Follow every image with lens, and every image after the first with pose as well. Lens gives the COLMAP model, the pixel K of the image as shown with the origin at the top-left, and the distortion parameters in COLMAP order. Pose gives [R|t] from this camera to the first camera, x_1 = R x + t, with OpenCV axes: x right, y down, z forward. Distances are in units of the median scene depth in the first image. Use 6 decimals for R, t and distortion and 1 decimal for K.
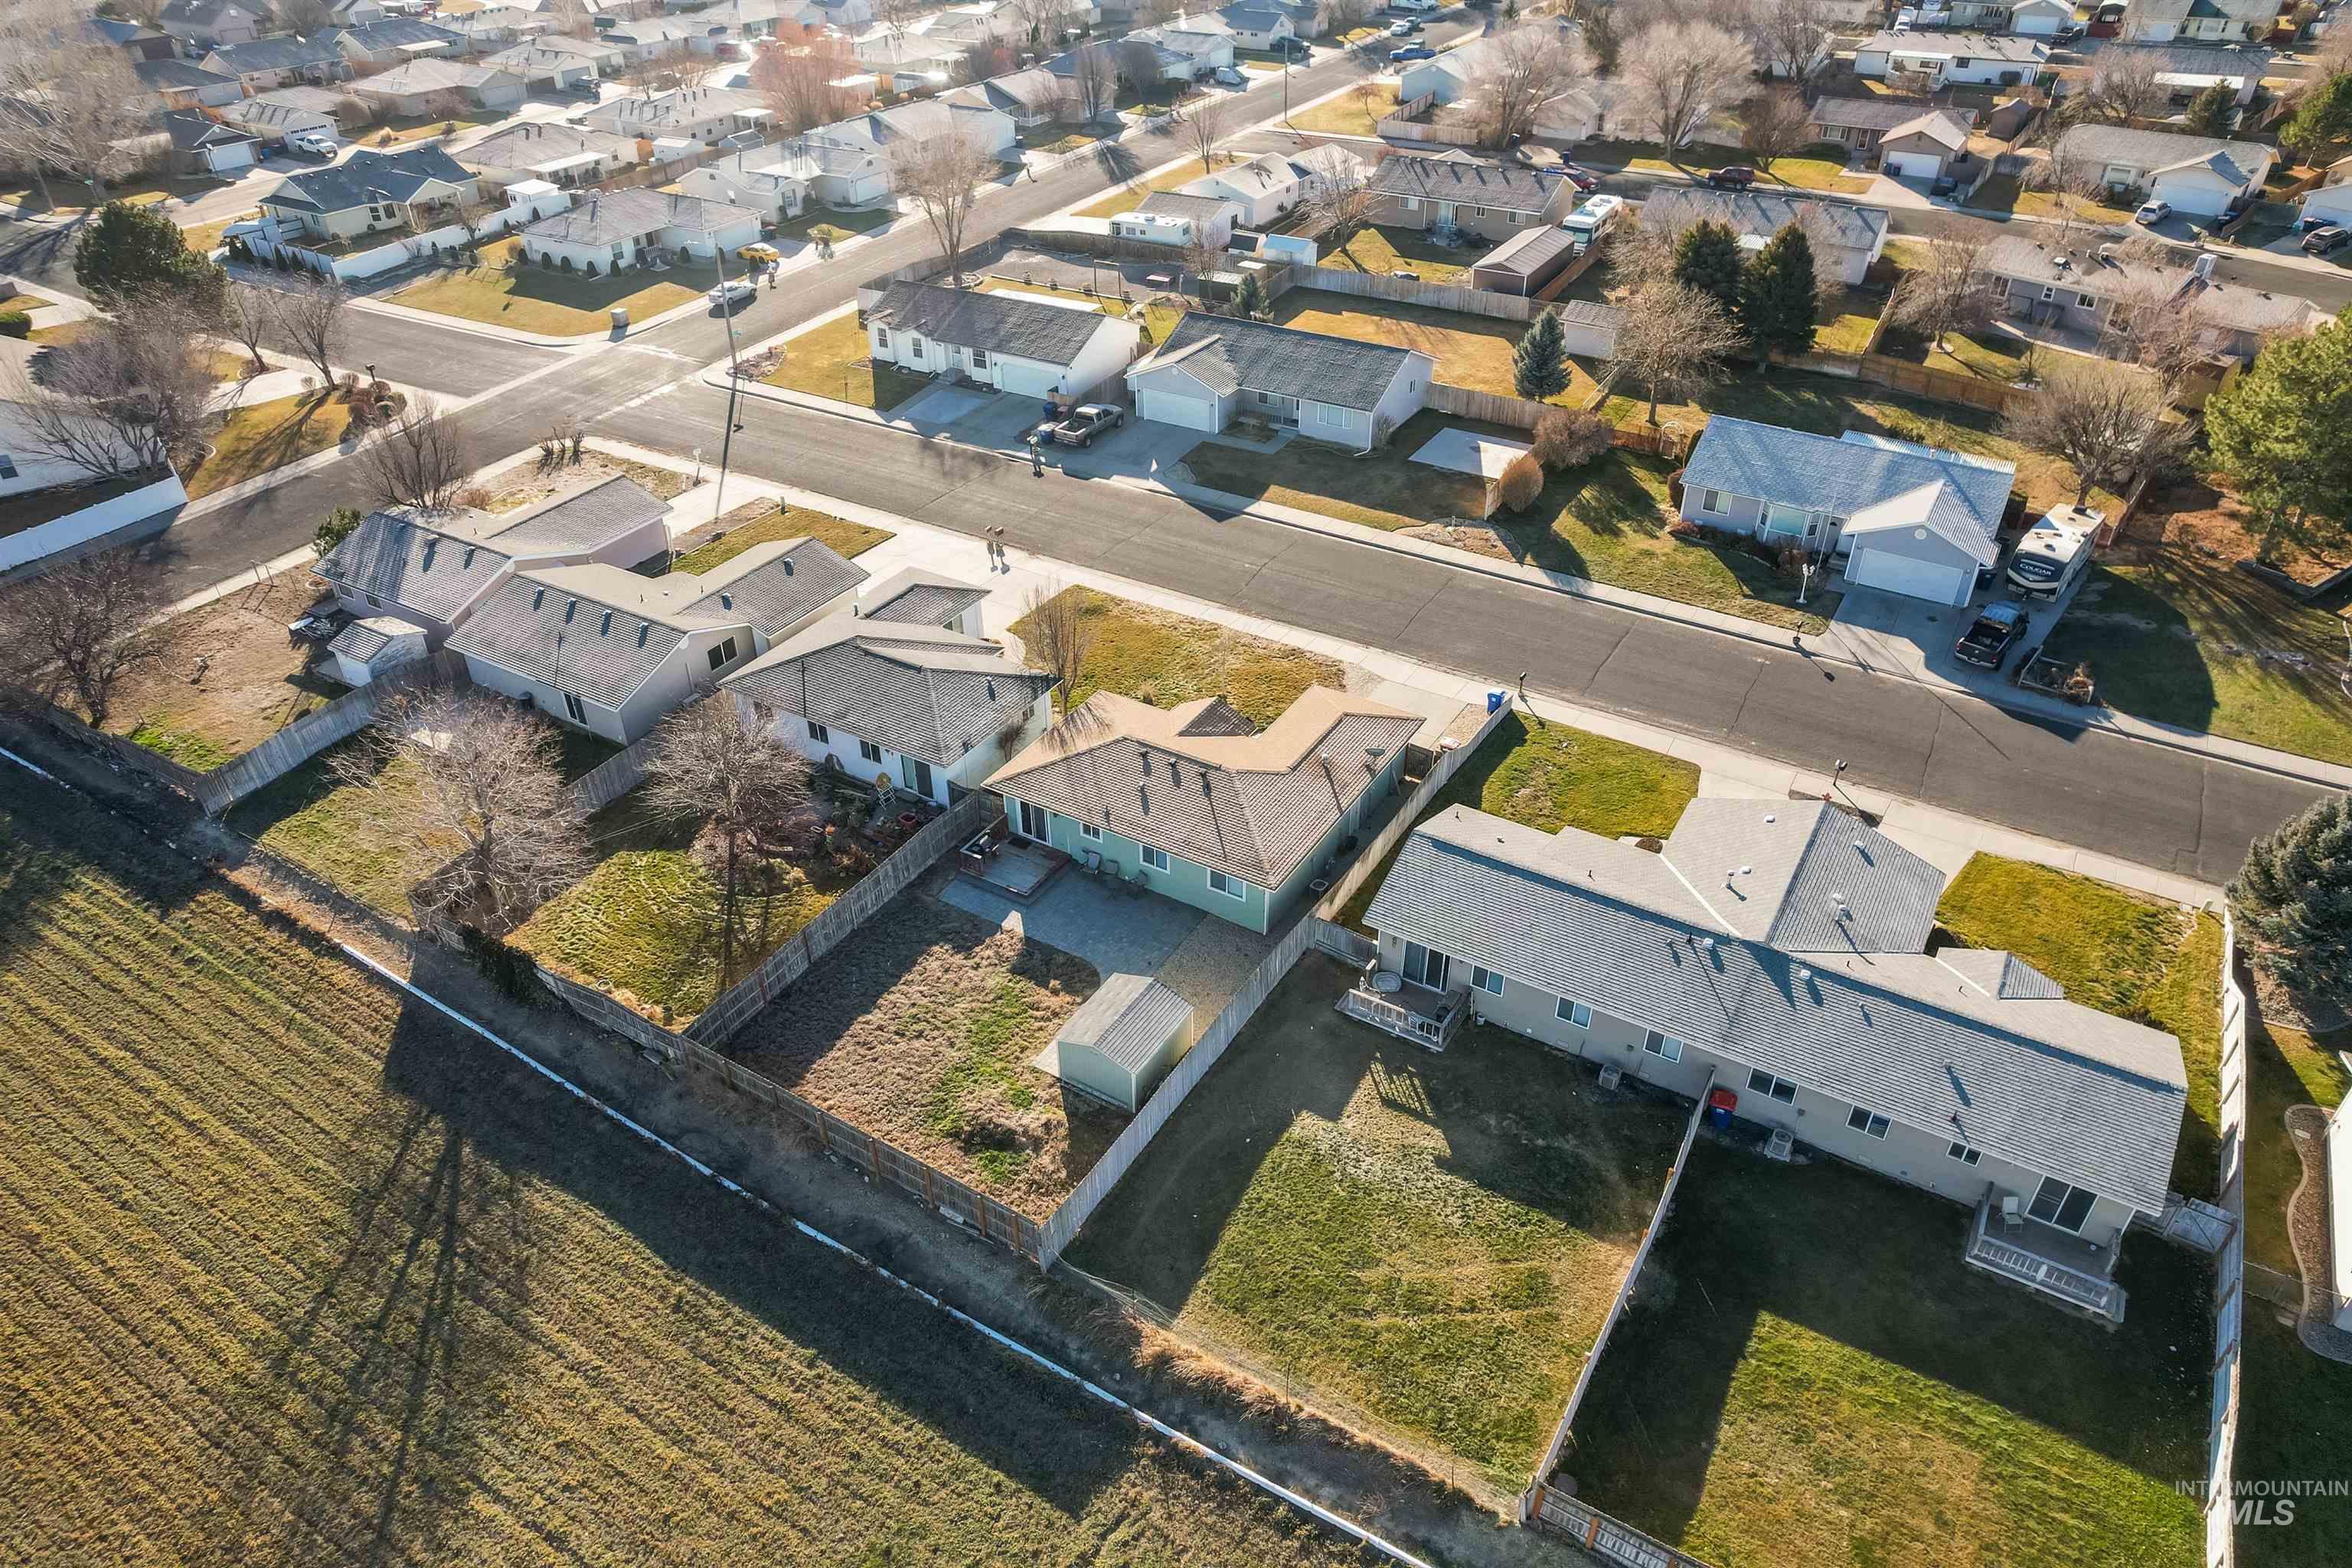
lens RADIAL K [[1501.0, 0, 1186.9], [0, 1501.0, 800.0], [0, 0, 1]] dist [-0.082693, 0.079550]
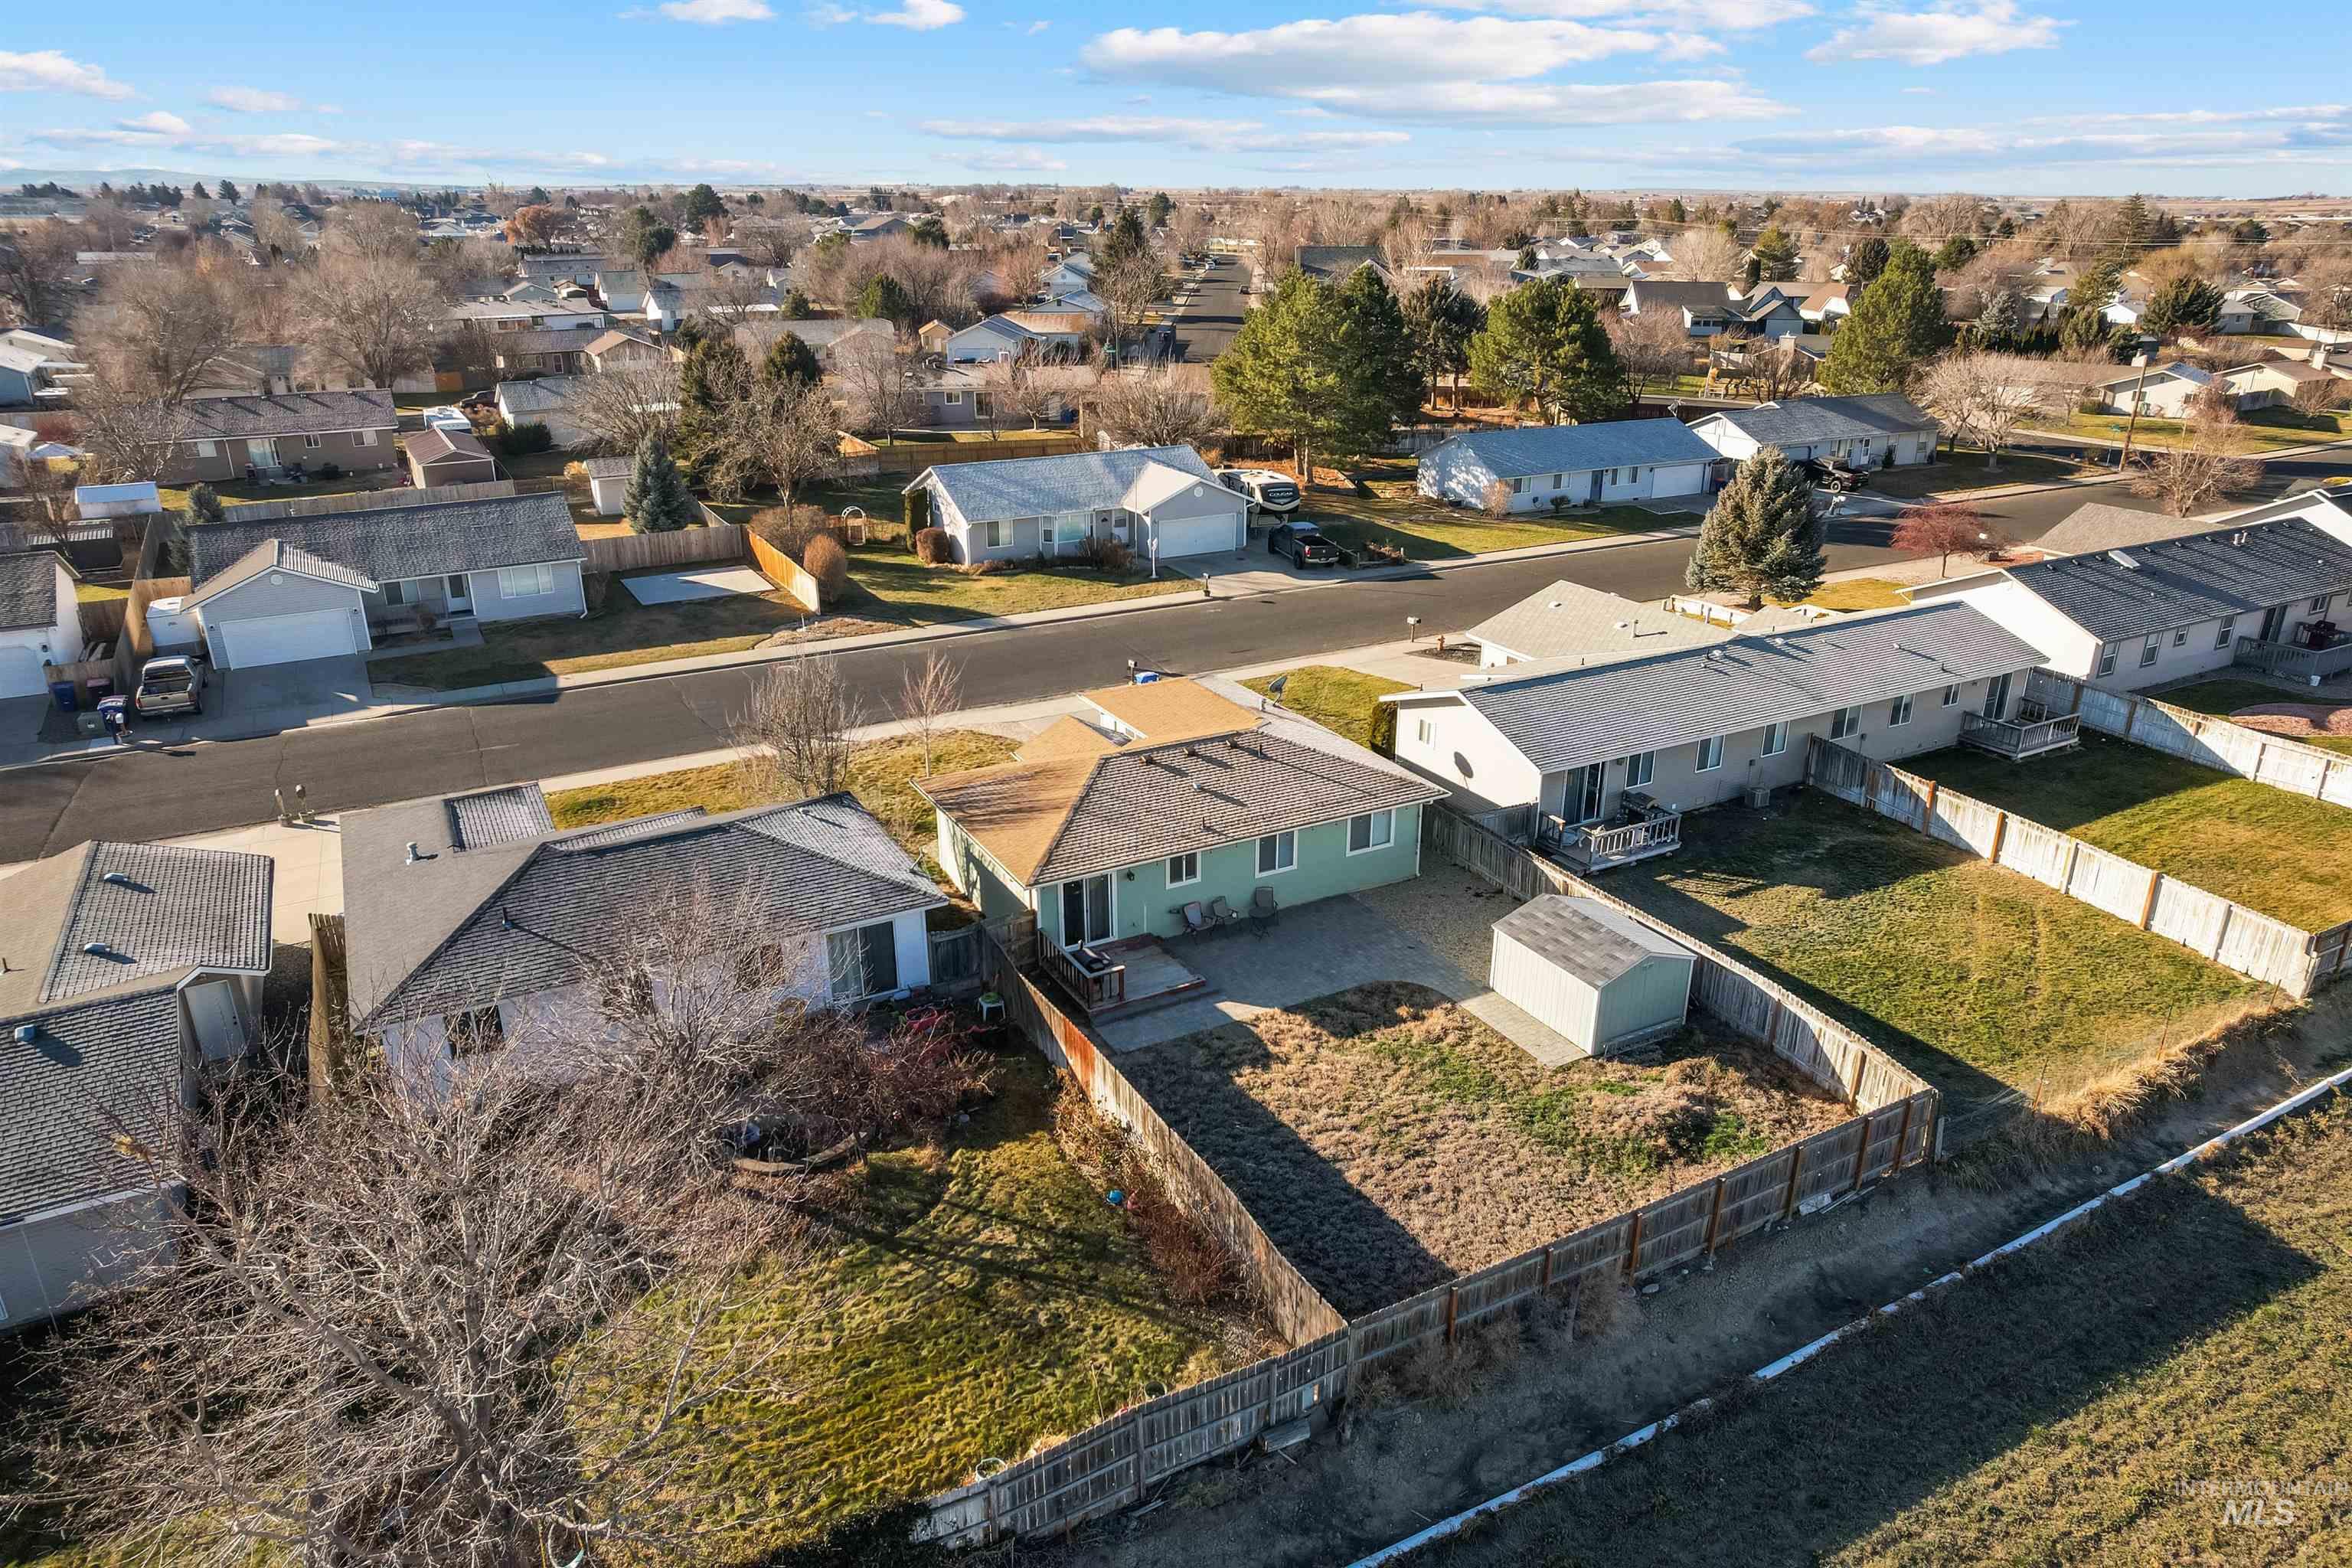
lens RADIAL K [[1501.0, 0, 1186.9], [0, 1501.0, 800.0], [0, 0, 1]] dist [-0.082693, 0.079550]
pose [[0.496412, -0.313052, 0.809675, -0.550381], [0.498486, 0.866400, 0.029362, -0.024708], [-0.710695, 0.389036, 0.586143, 0.531763]]
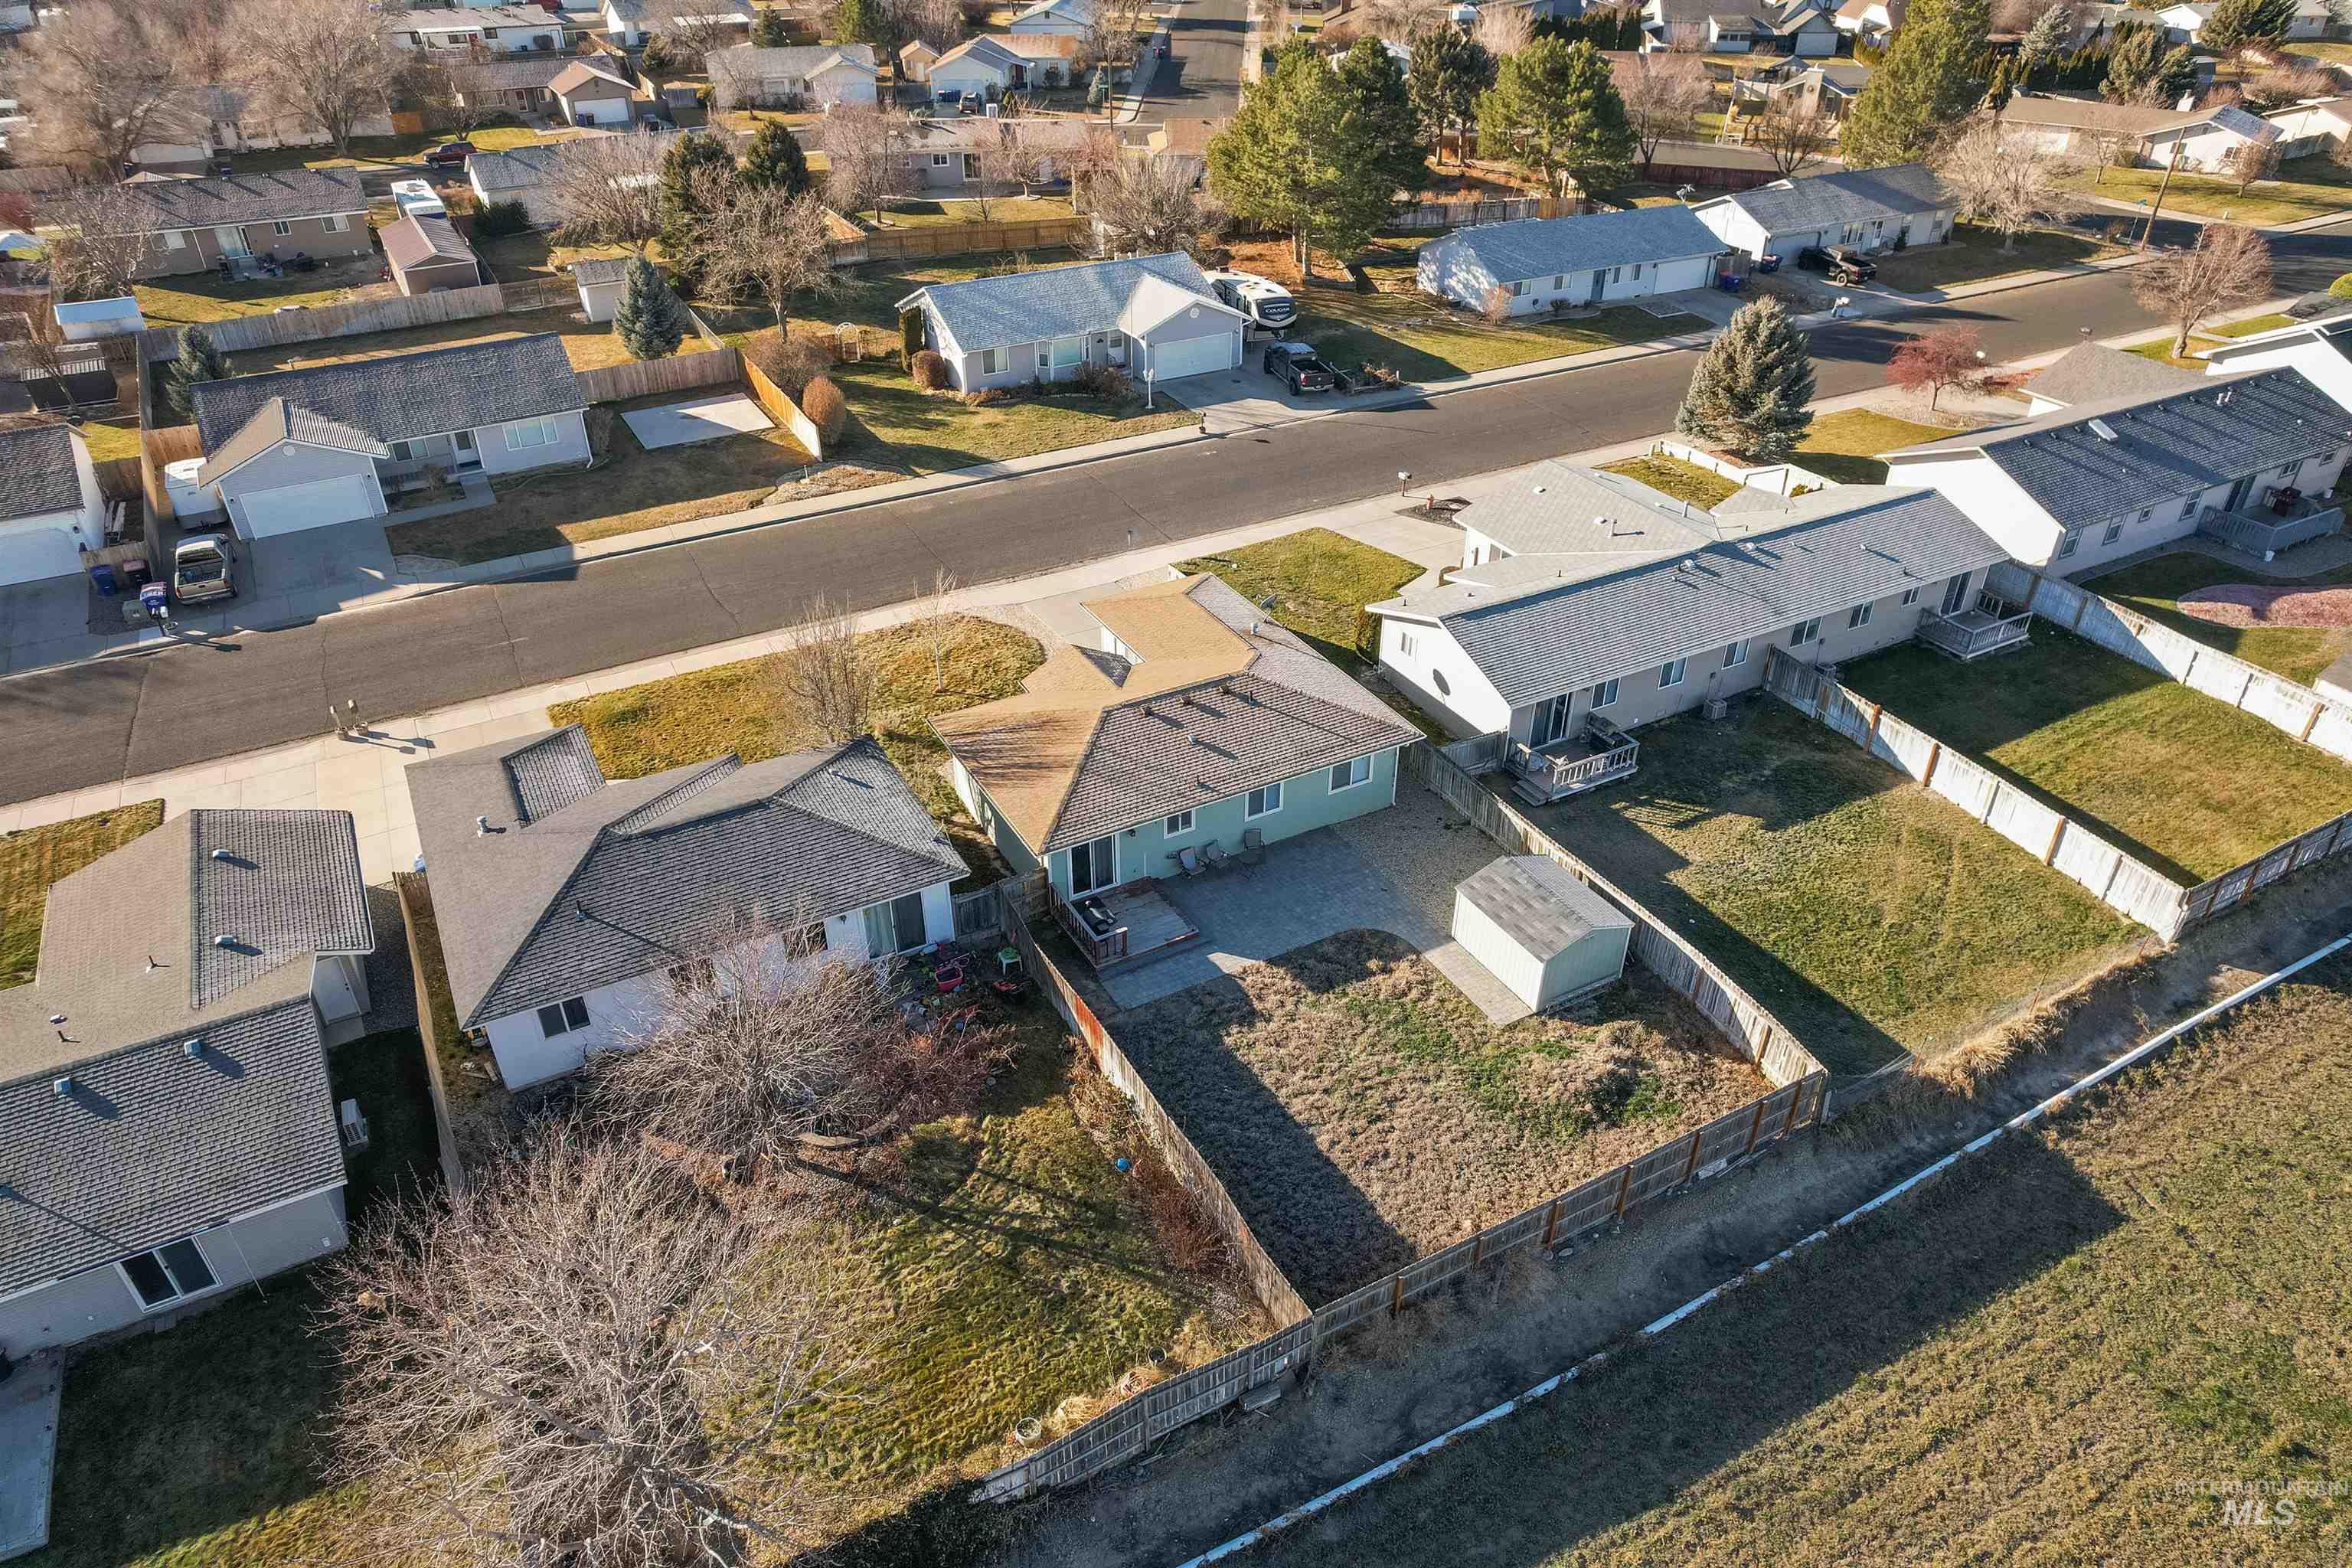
lens RADIAL K [[1501.0, 0, 1186.9], [0, 1501.0, 800.0], [0, 0, 1]] dist [-0.082693, 0.079550]
pose [[0.494369, -0.473754, 0.728805, -0.550592], [0.496705, 0.842025, 0.210423, -0.132724], [-0.713361, 0.257974, 0.651587, 0.456560]]
